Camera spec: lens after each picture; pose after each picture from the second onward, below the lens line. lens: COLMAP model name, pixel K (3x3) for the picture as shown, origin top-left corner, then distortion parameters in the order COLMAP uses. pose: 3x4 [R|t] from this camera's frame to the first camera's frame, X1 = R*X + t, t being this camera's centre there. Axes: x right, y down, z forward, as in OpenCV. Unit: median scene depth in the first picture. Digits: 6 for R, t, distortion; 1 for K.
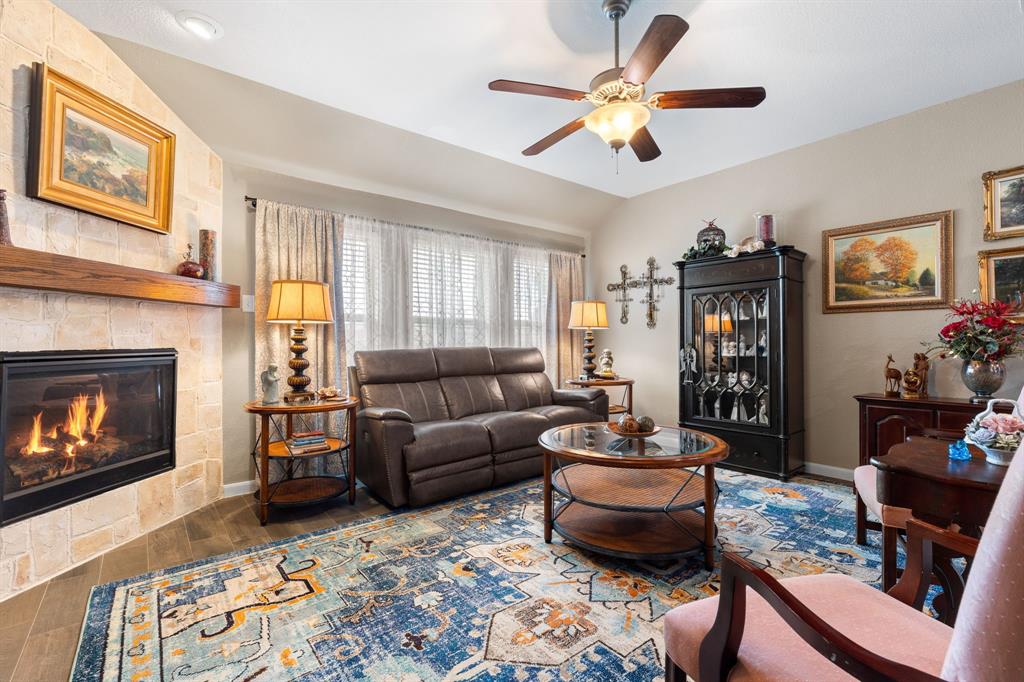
lens RADIAL K [[449.2, 0, 511.5], [0, 449.2, 337.3], [0, 0, 1]] dist [0.002225, 0.001052]
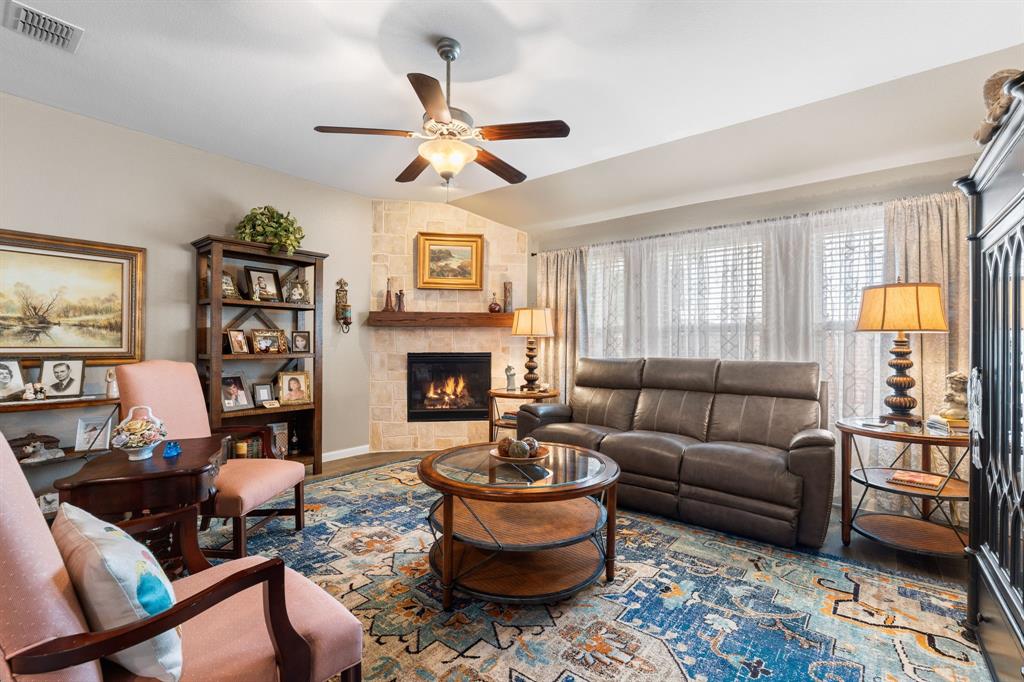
lens RADIAL K [[449.2, 0, 511.0], [0, 449.2, 342.9], [0, 0, 1]] dist [0.002225, 0.001052]
pose [[0.219454, -0.007283, -0.975596, 1.157944], [-0.004466, 0.999954, -0.008469, -0.000946], [0.975613, 0.006216, 0.219411, 0.801514]]
